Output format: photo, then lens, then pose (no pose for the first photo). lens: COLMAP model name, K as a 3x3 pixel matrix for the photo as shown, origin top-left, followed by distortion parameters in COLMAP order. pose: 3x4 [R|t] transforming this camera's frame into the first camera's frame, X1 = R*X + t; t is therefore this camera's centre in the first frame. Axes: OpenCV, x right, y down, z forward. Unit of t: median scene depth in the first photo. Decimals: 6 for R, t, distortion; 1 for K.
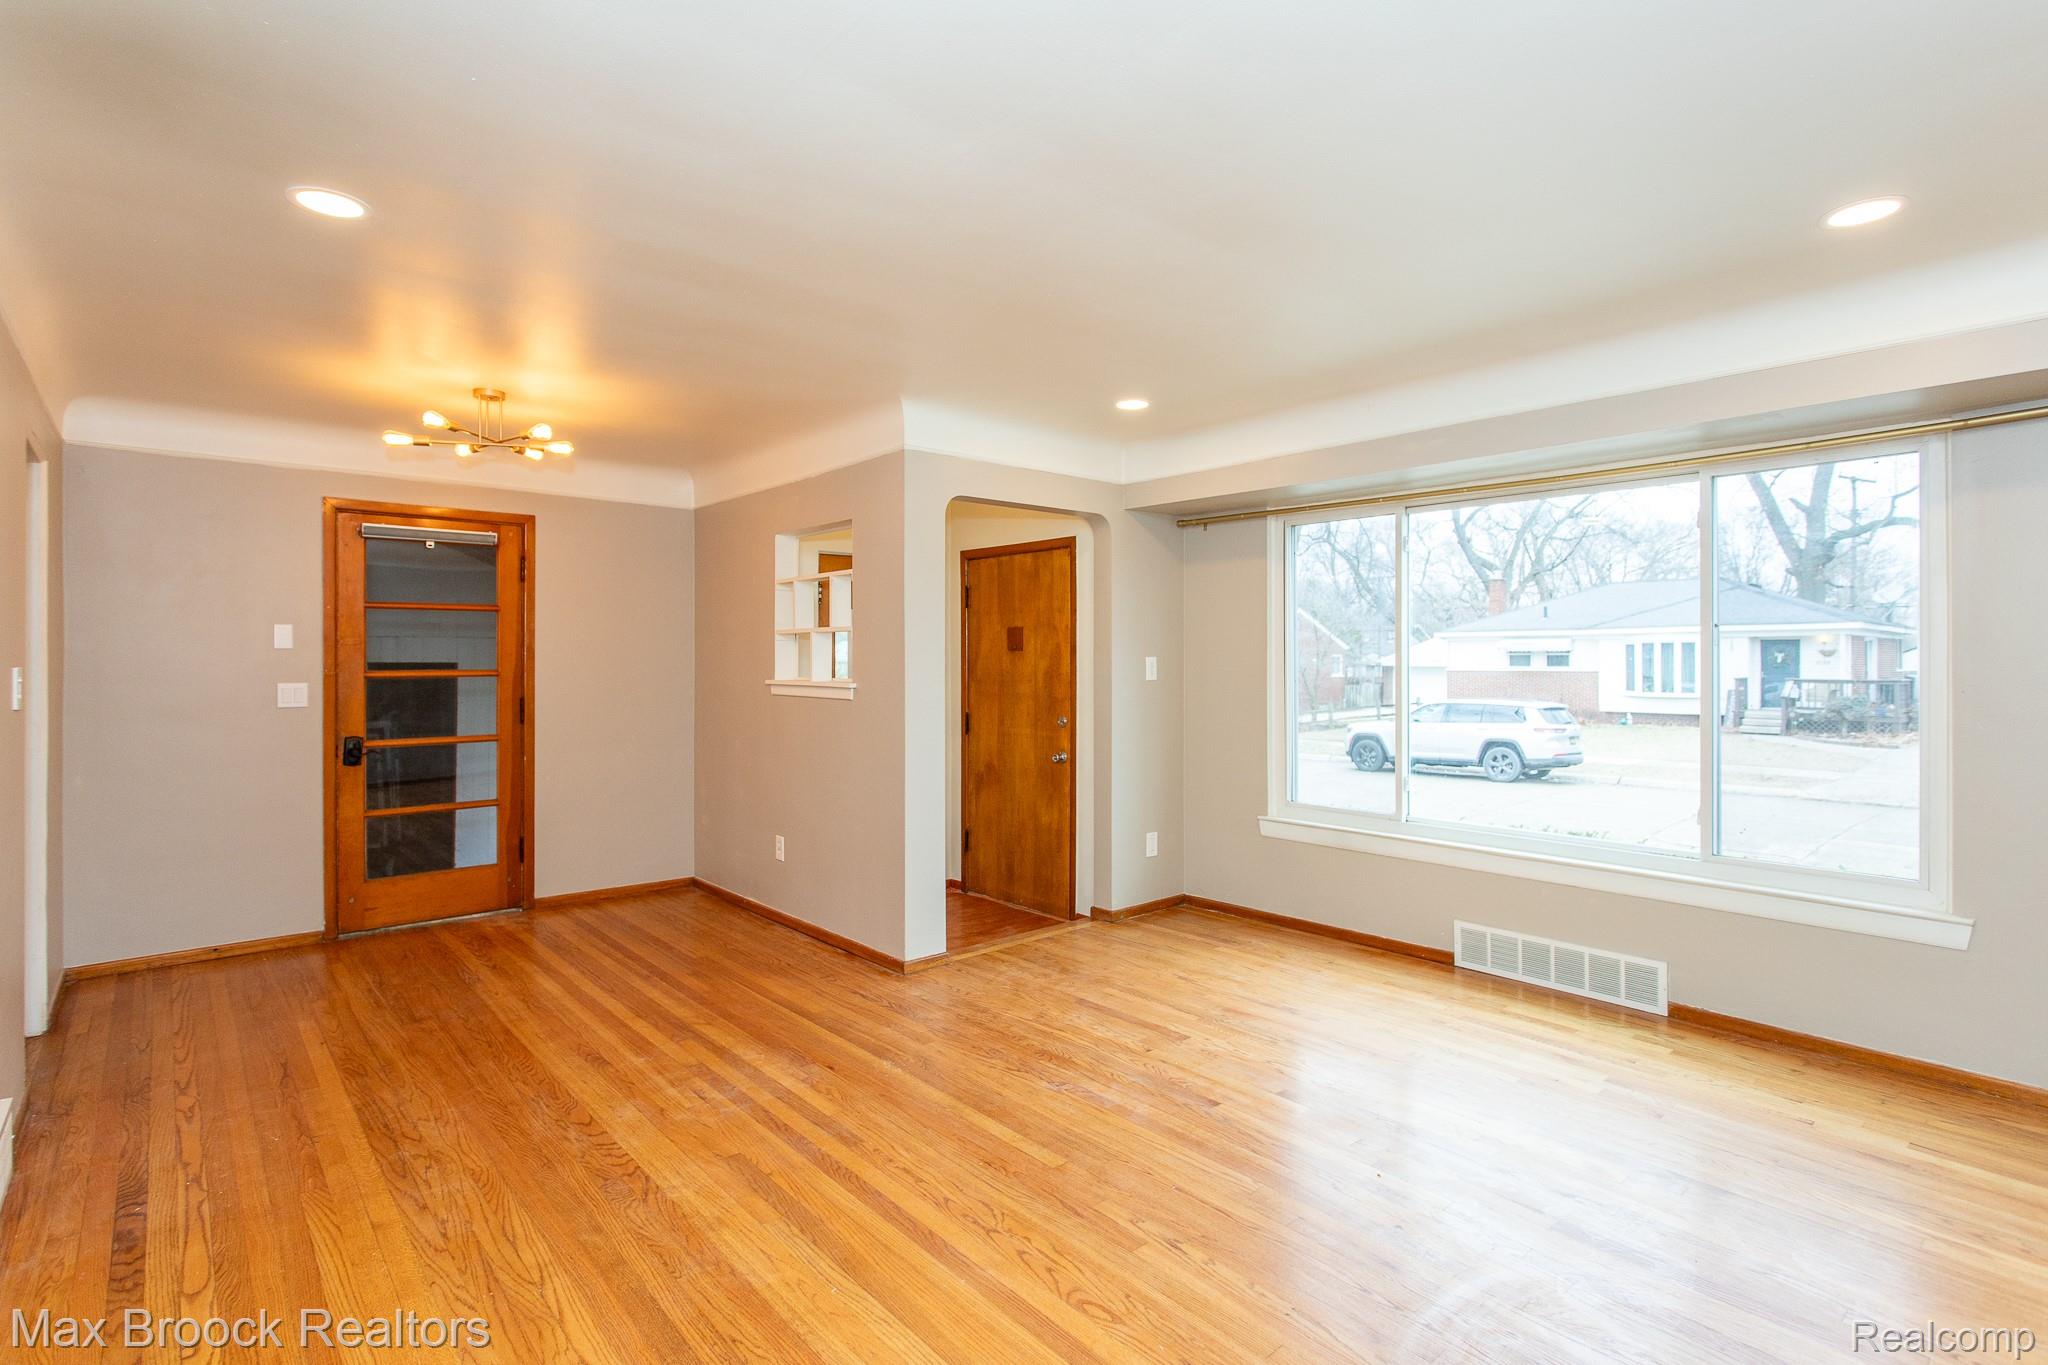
lens RADIAL K [[998.7, 0, 1028.9], [0, 998.7, 661.2], [0, 0, 1]] dist [-0.000065, 0.000120]
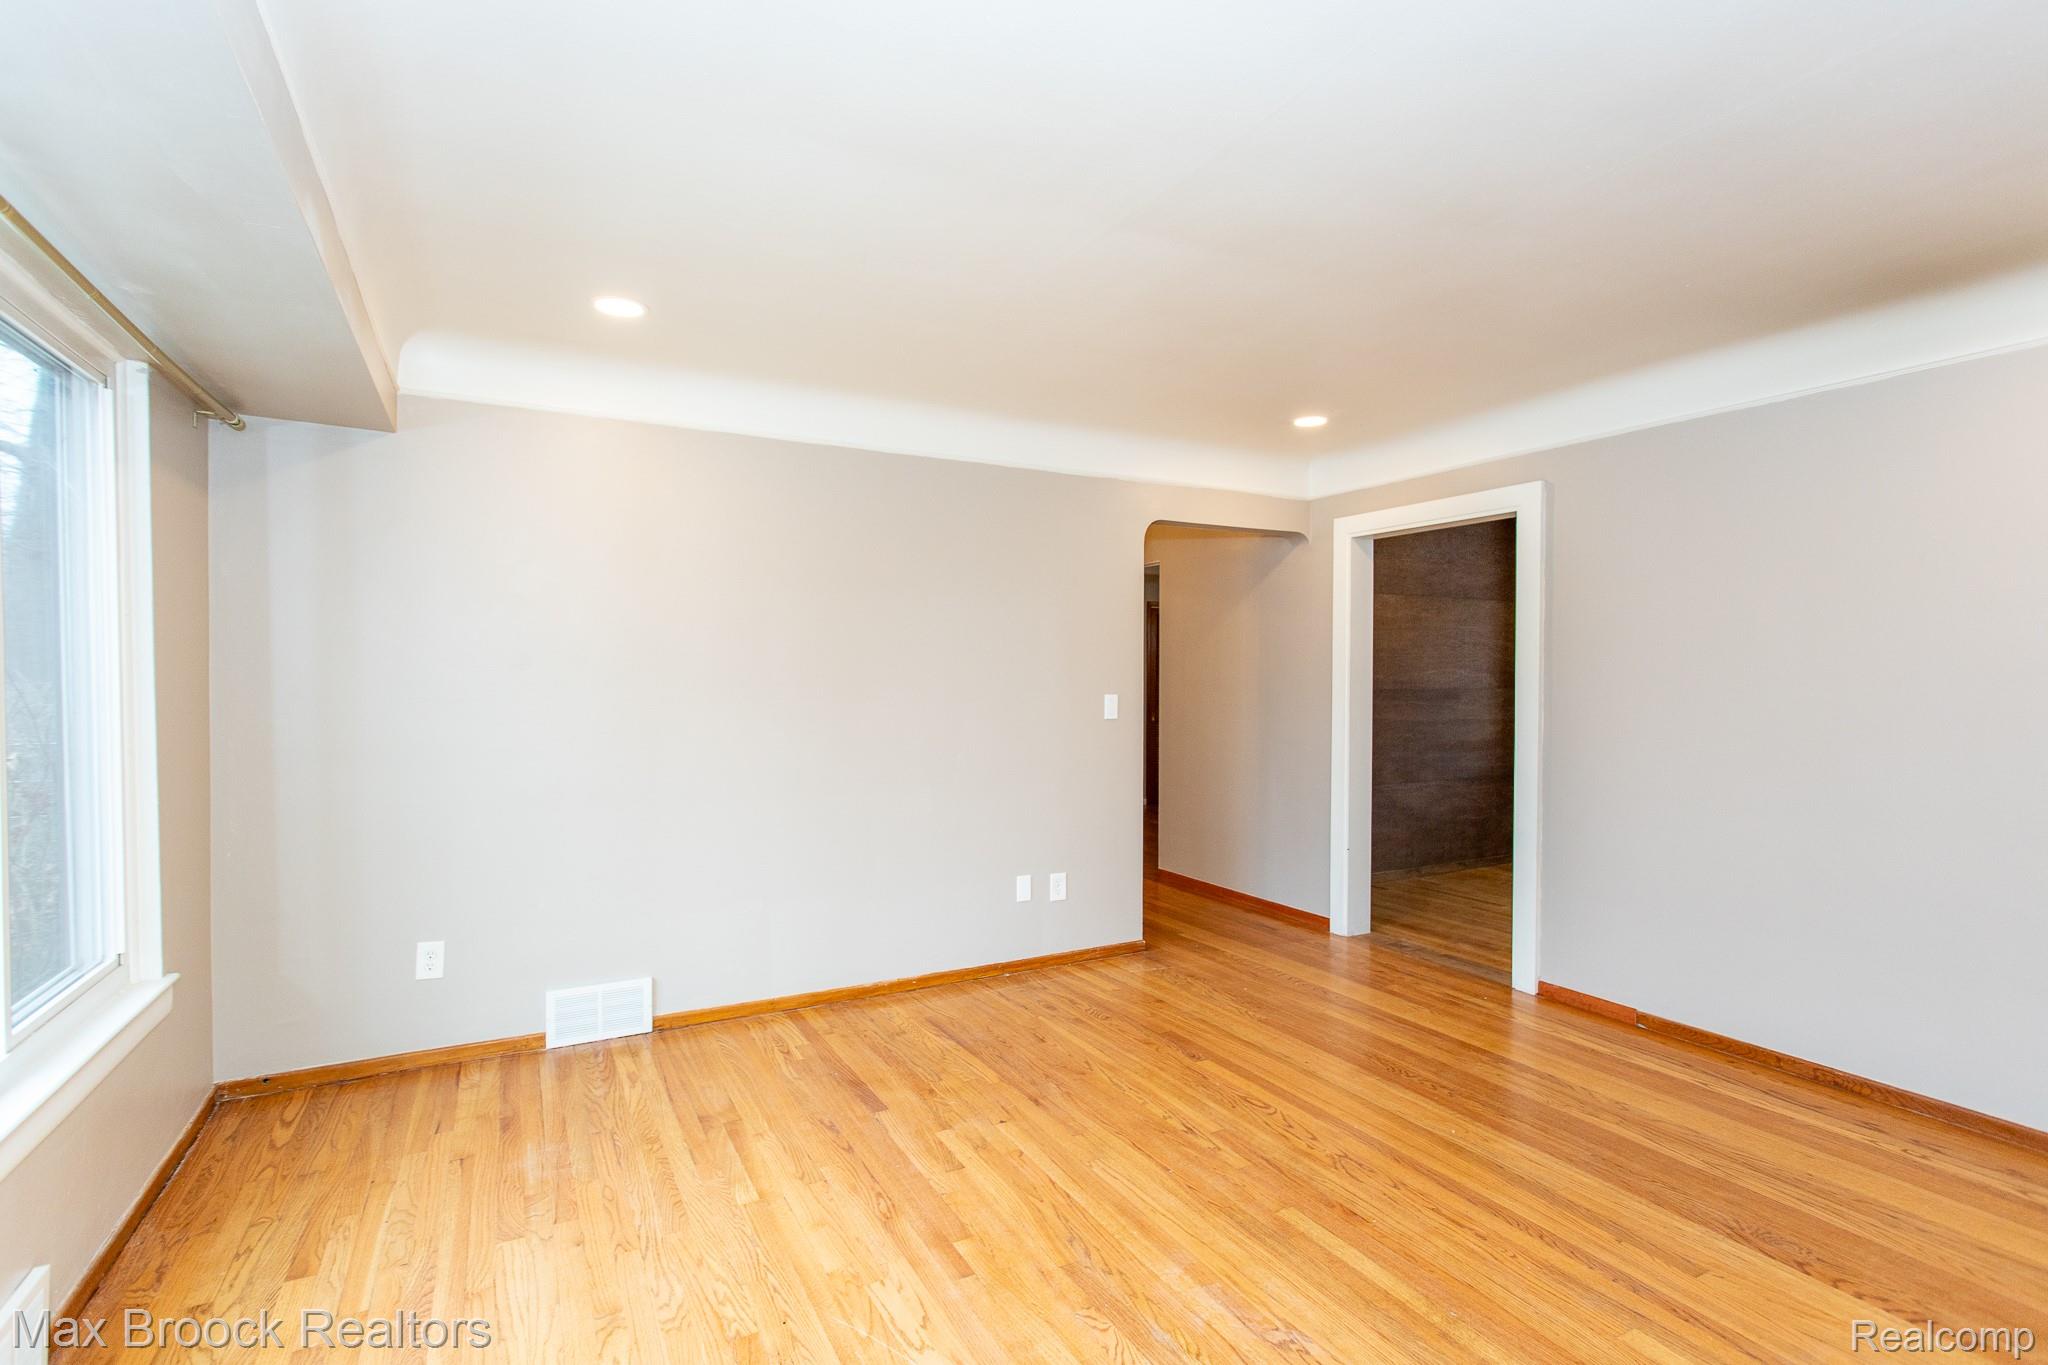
lens RADIAL K [[976.5, 0, 1018.1], [0, 976.5, 675.6], [0, 0, 1]] dist [0.003183, 0.000906]
pose [[-0.975296, 0.000312, 0.220900, 0.051341], [0.000387, 1.000000, 0.000292, 0.004249], [-0.220900, 0.000370, -0.975296, 1.394204]]
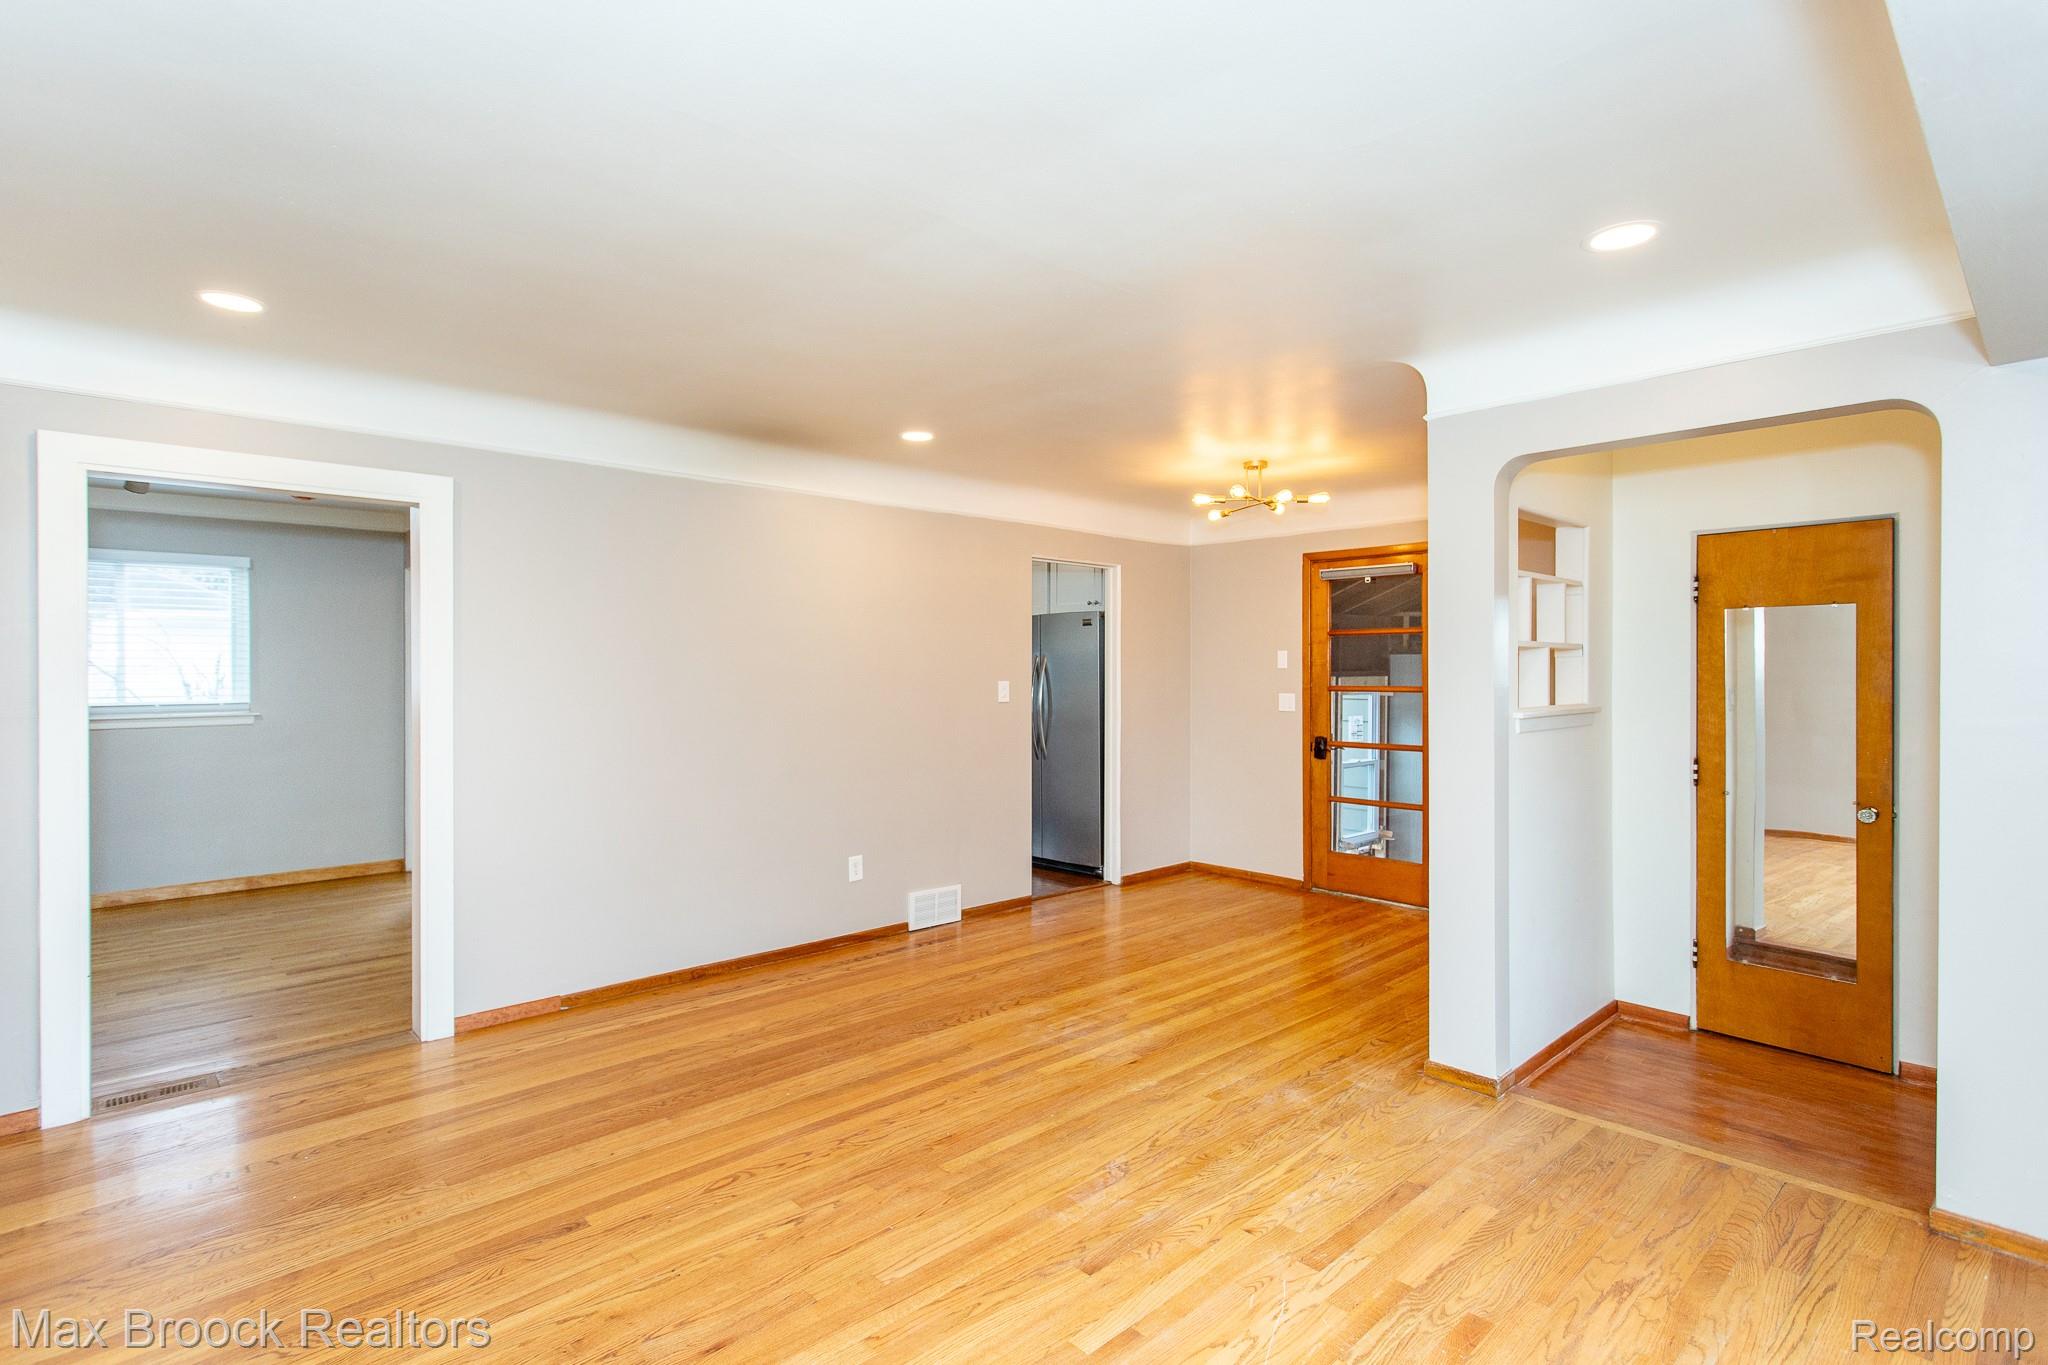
lens RADIAL K [[976.5, 0, 1018.1], [0, 976.5, 675.6], [0, 0, 1]] dist [0.003183, 0.000906]
pose [[0.035183, 0.007713, -0.999351, 0.763679], [-0.000800, 0.999970, 0.007690, -0.019428], [0.999381, 0.000529, 0.035188, 0.747202]]
